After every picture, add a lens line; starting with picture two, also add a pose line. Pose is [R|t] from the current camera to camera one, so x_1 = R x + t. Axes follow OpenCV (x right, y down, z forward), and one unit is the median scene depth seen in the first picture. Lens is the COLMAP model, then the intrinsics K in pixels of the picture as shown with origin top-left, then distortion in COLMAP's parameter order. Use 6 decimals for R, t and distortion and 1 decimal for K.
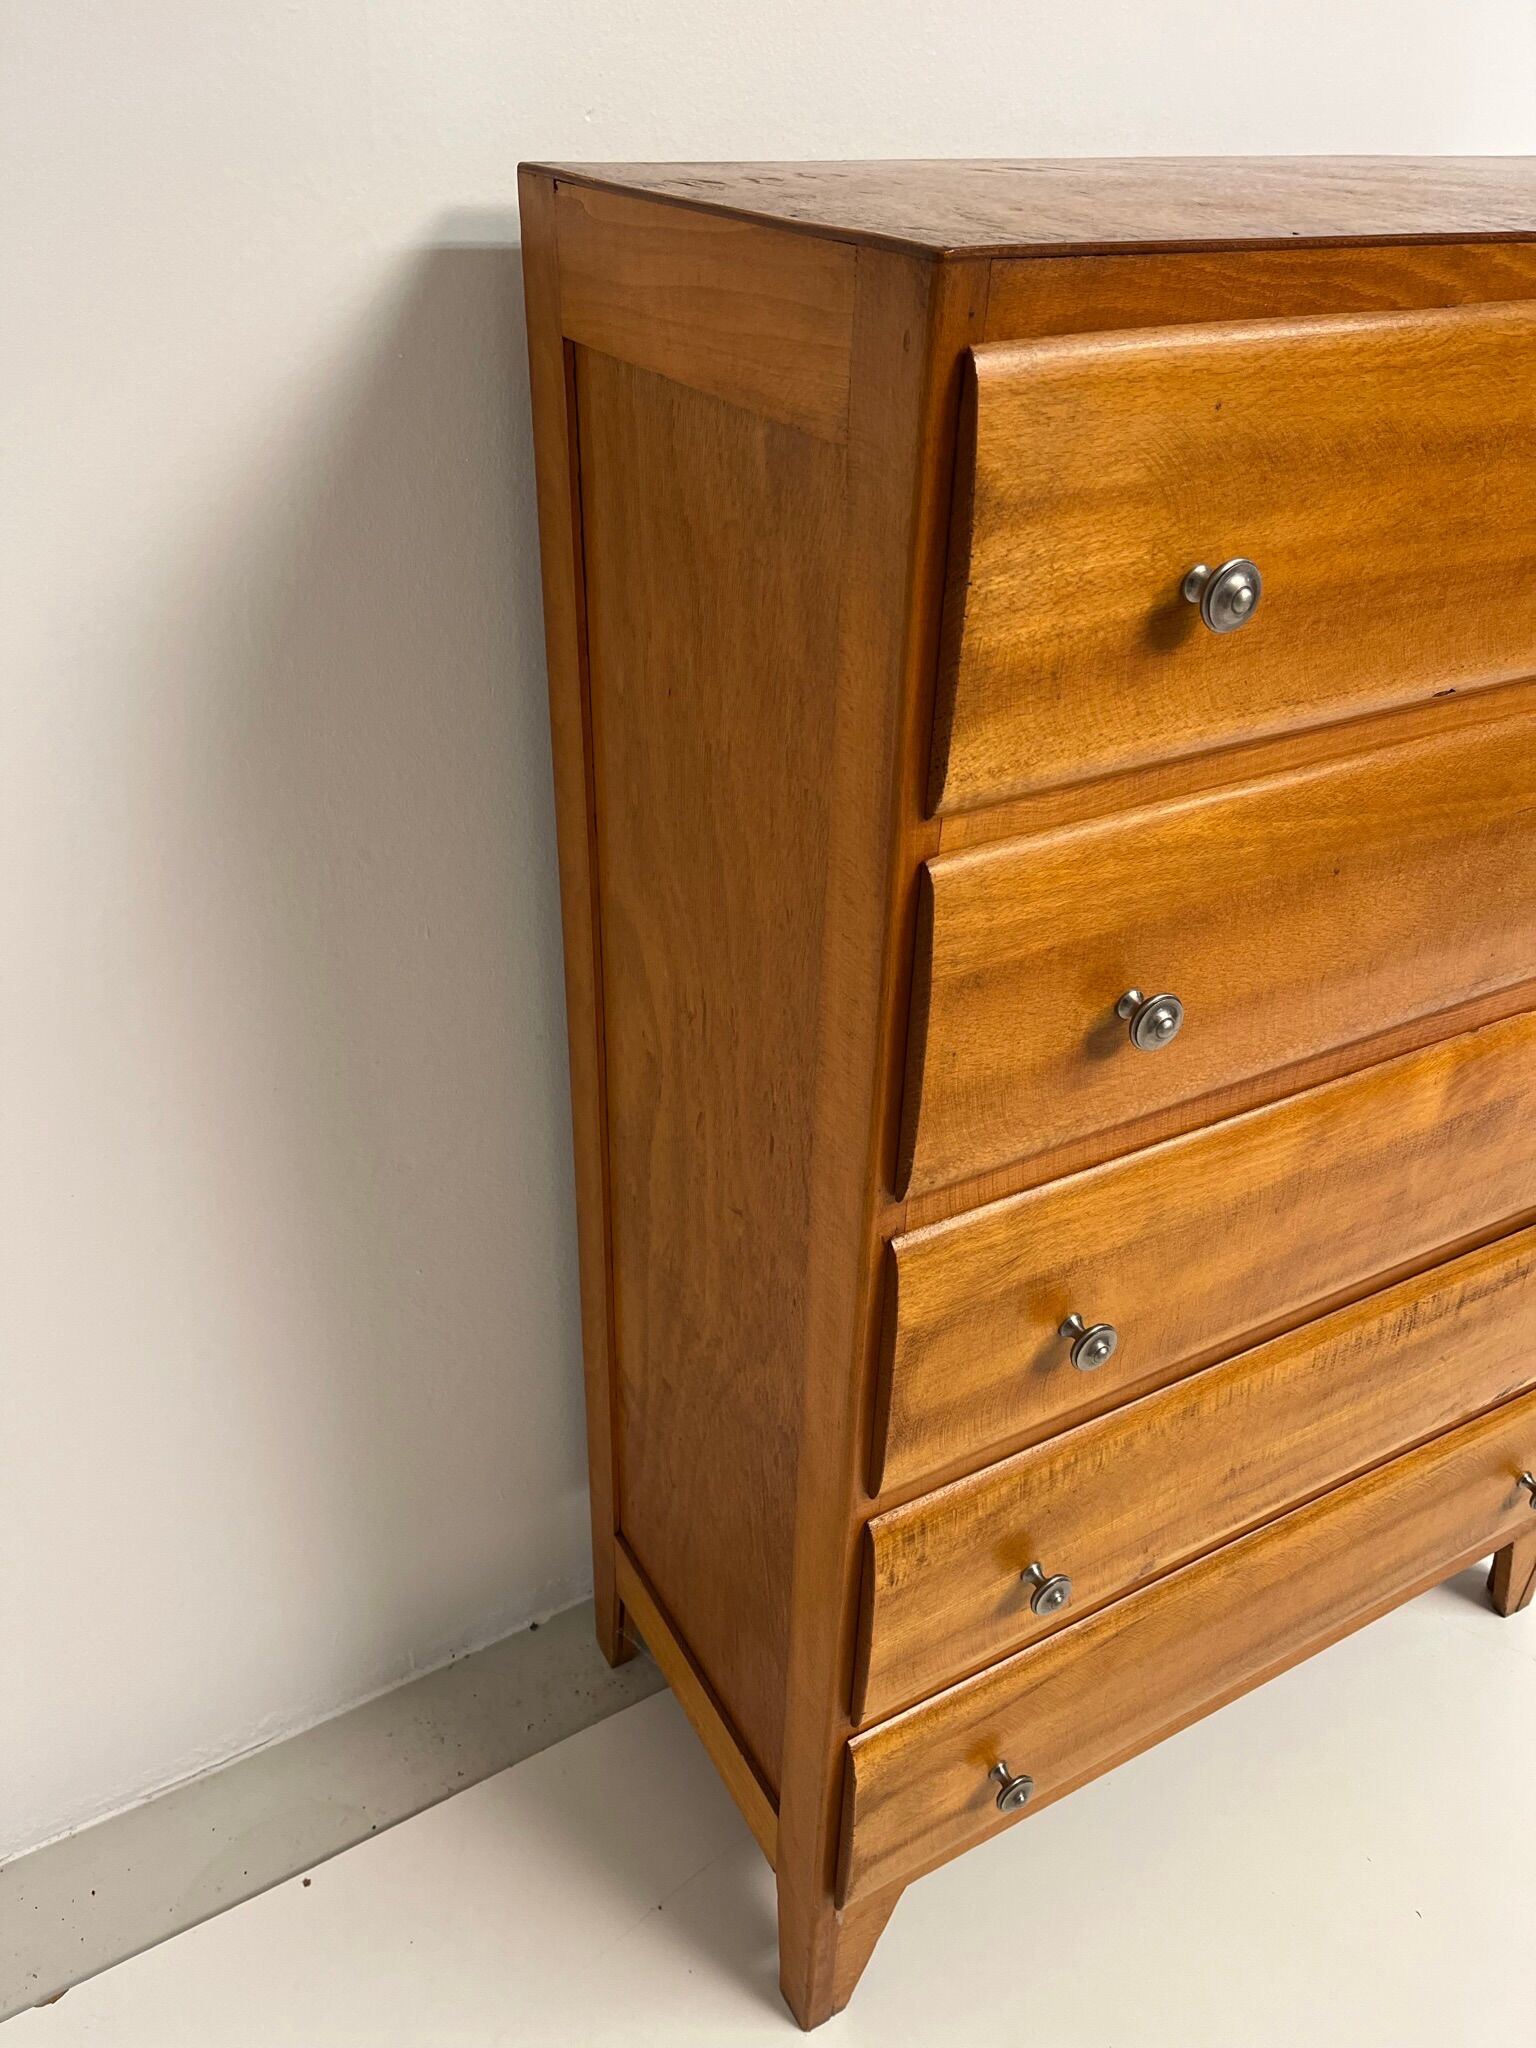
lens RADIAL K [[1542.1, 0, 773.5], [0, 1542.1, 1018.2], [0, 0, 1]] dist [0.056902, -0.079864]
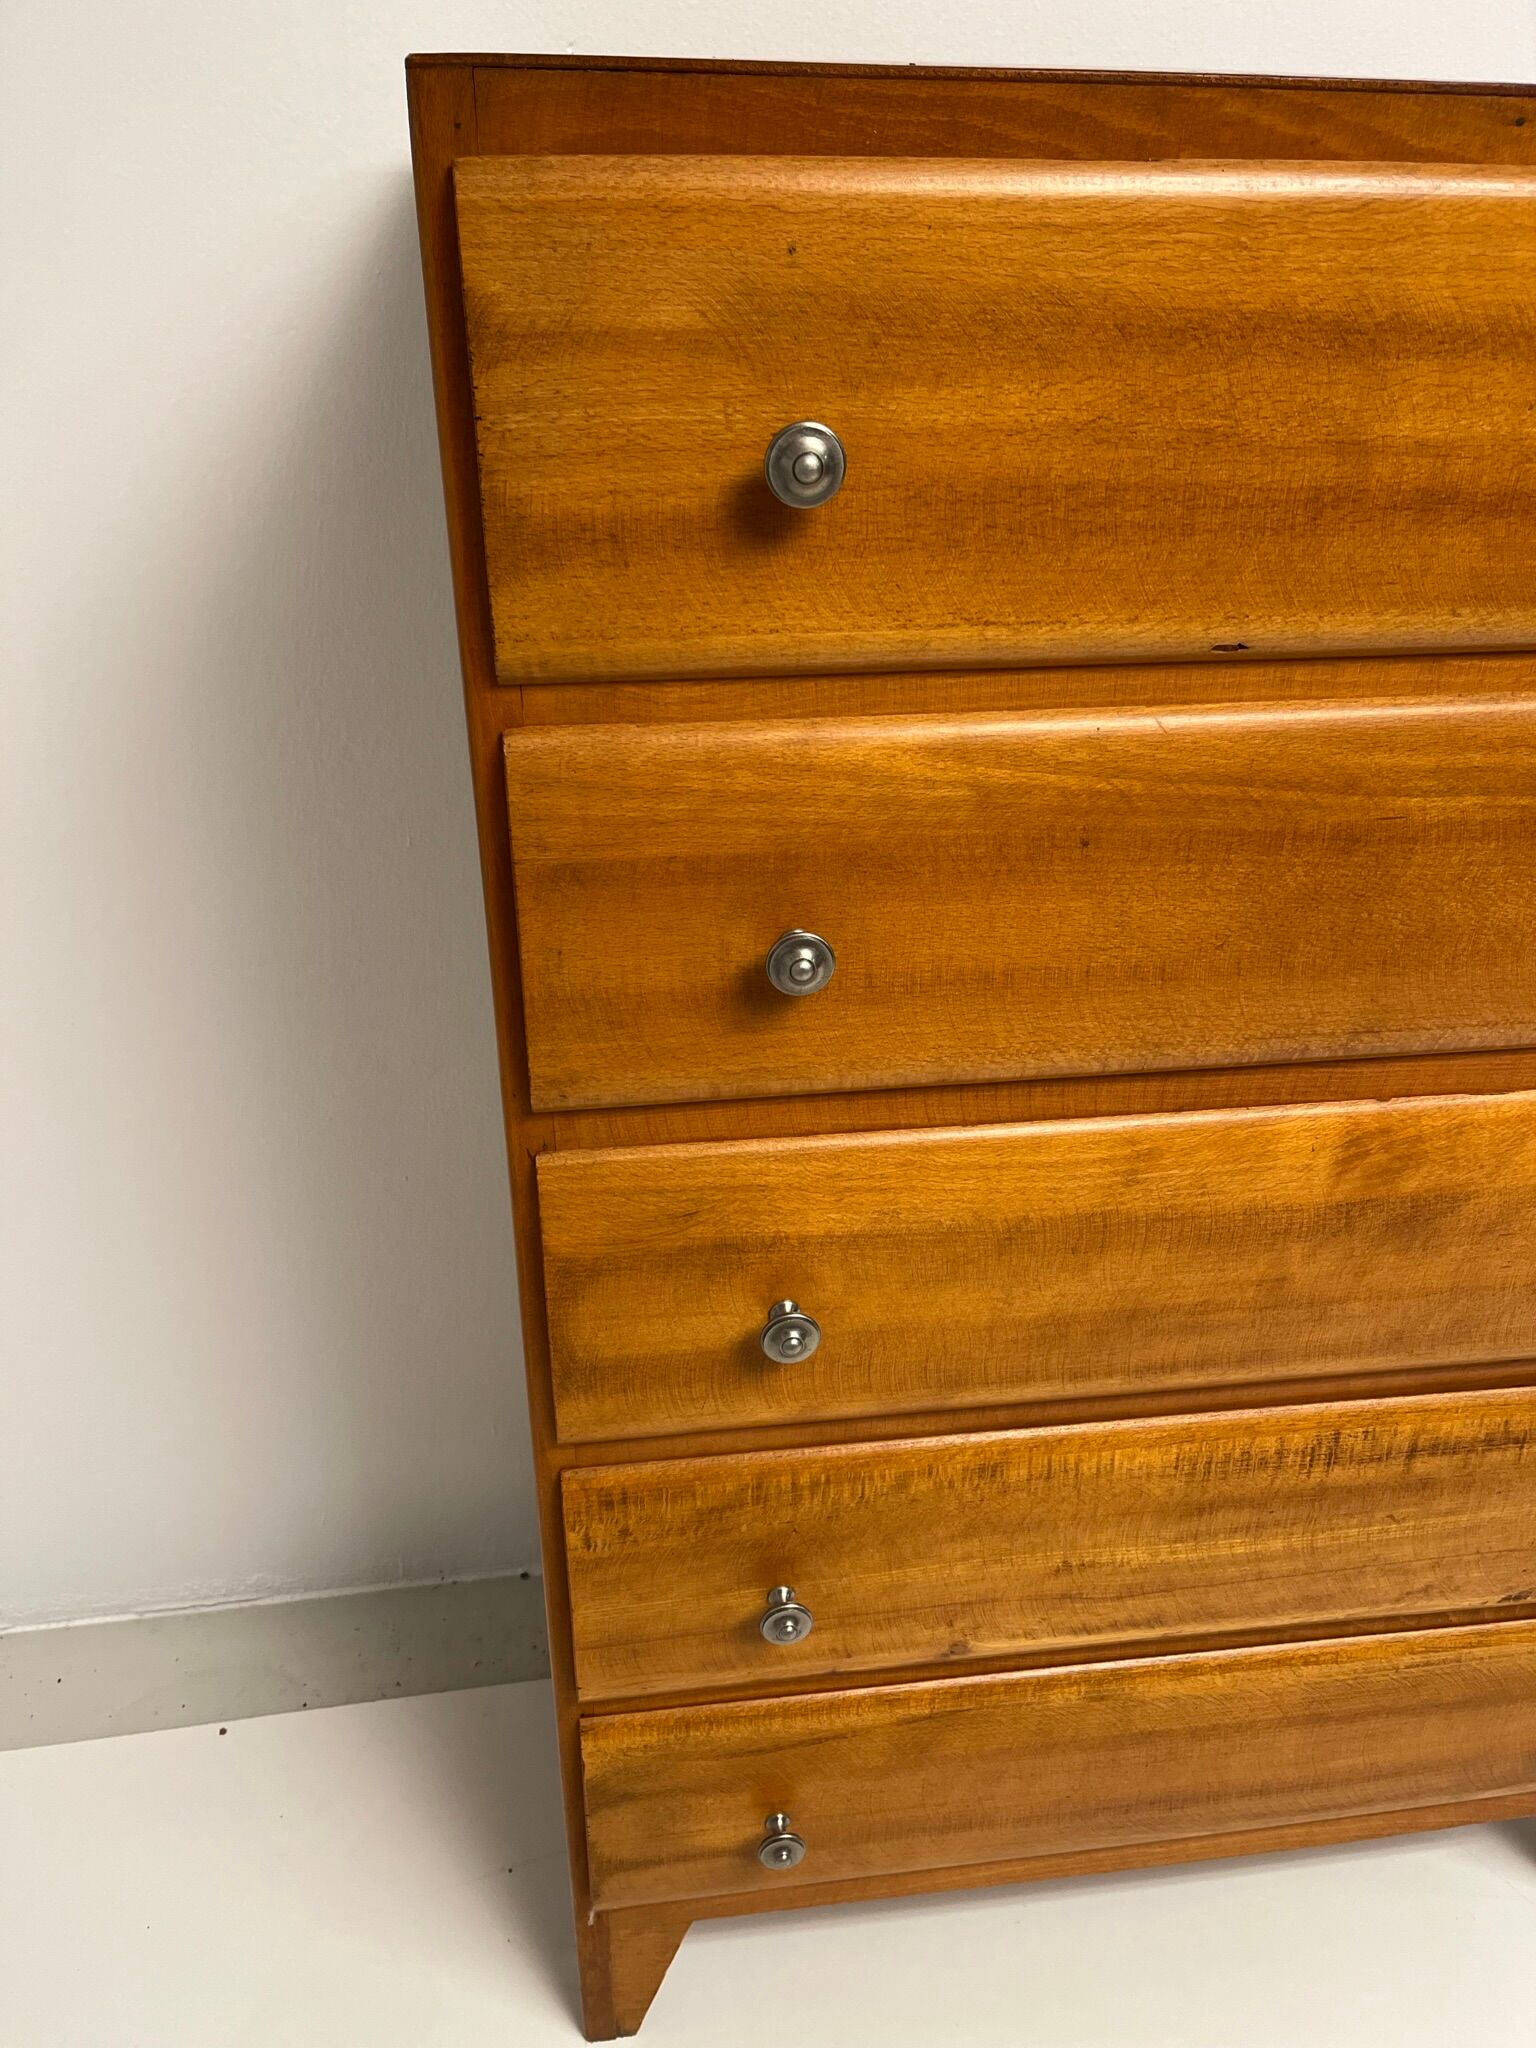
lens RADIAL K [[1554.7, 0, 781.8], [0, 1554.7, 1031.9], [0, 0, 1]] dist [0.055040, -0.084483]
pose [[0.929281, 0.171449, -0.327174, 0.524895], [-0.186123, 0.982429, -0.013826, 0.054637], [0.319055, 0.073743, 0.944863, 0.133458]]
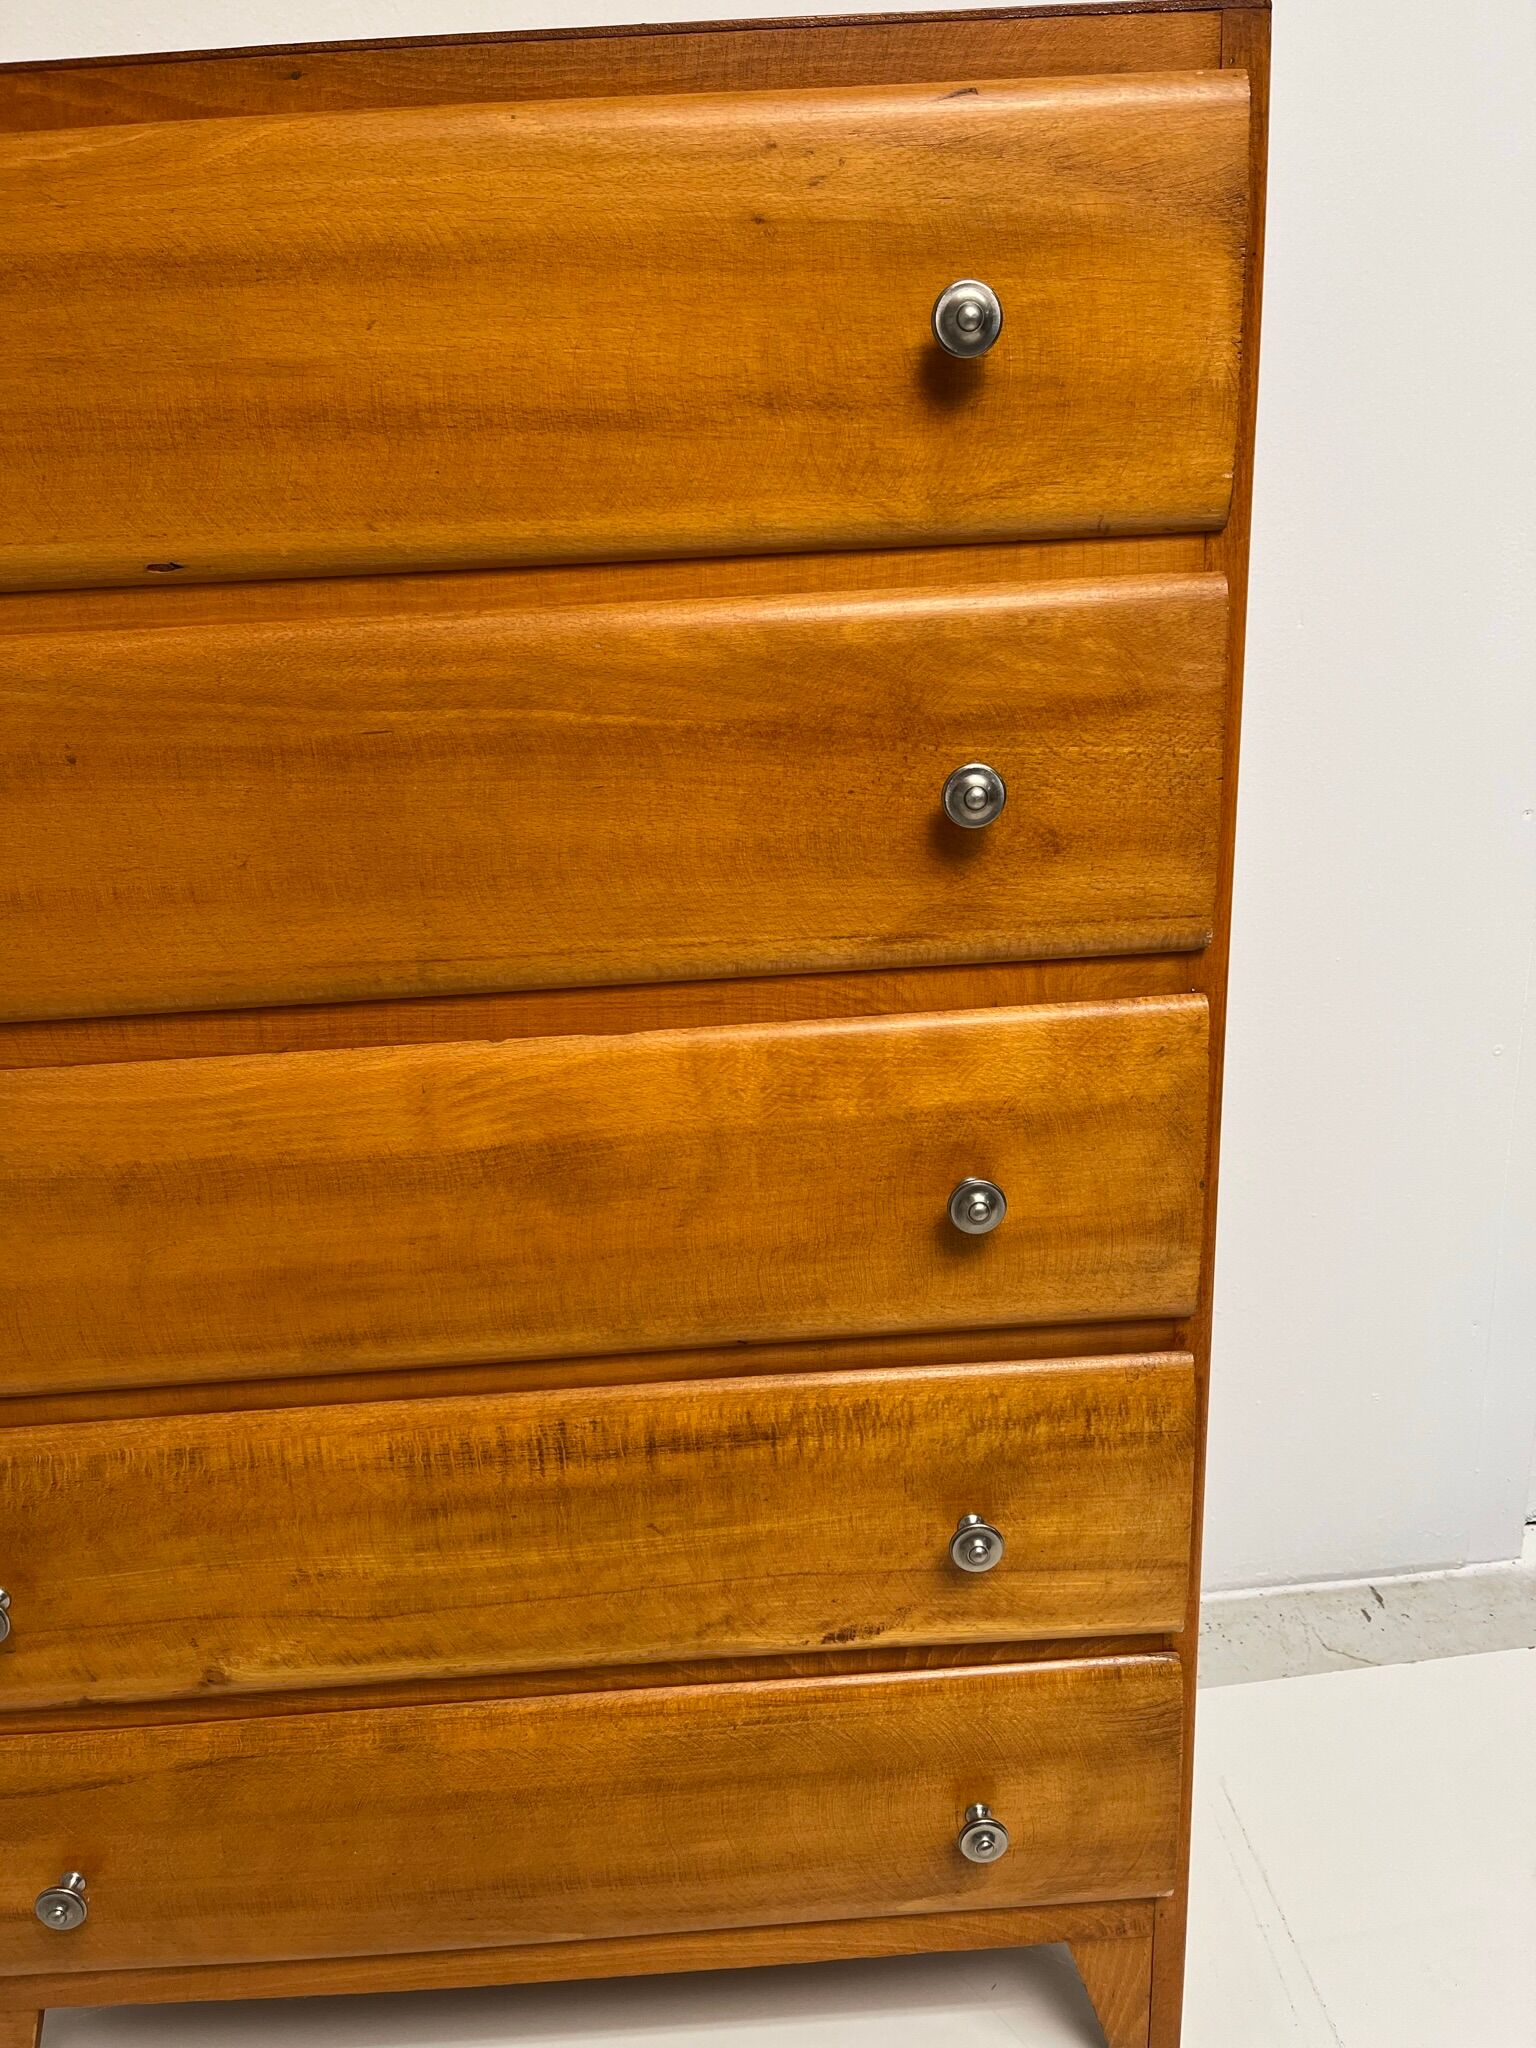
lens RADIAL K [[1554.7, 0, 781.8], [0, 1554.7, 1031.9], [0, 0, 1]] dist [0.055040, -0.084483]
pose [[0.891648, 0.082695, -0.445113, 1.198669], [-0.177215, 0.968476, -0.175068, 0.153098], [0.416604, 0.234979, 0.878195, 0.413309]]
